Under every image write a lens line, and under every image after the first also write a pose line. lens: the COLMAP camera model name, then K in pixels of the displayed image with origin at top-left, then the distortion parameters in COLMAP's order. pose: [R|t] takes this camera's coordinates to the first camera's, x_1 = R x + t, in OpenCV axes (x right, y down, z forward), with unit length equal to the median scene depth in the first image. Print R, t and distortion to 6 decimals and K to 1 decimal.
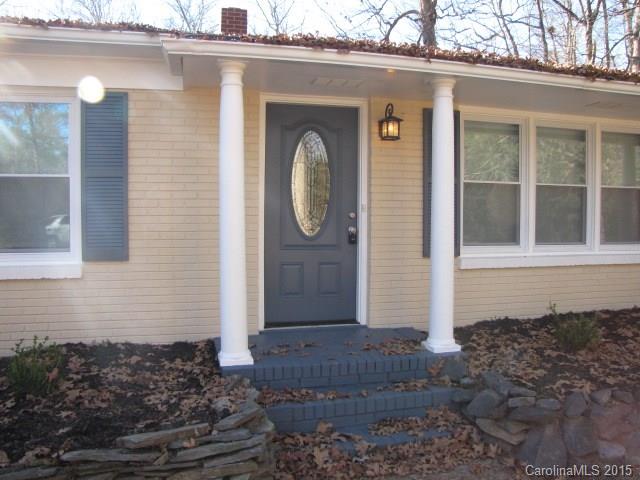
lens RADIAL K [[524.3, 0, 320.0], [0, 524.3, 240.0], [0, 0, 1]] dist [-0.001851, -0.001374]
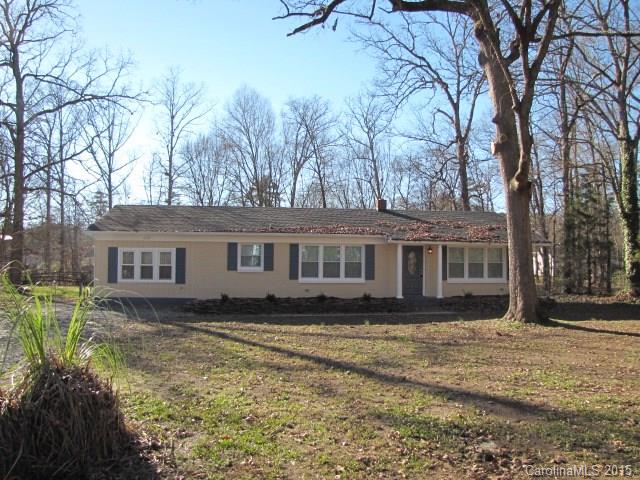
lens RADIAL K [[524.3, 0, 320.0], [0, 524.3, 240.0], [0, 0, 1]] dist [-0.001851, -0.001374]
pose [[0.989866, 0.014276, -0.141284, -0.167587], [-0.015045, 0.999877, -0.004375, -0.275877], [0.141204, 0.006456, 0.989959, -3.550782]]
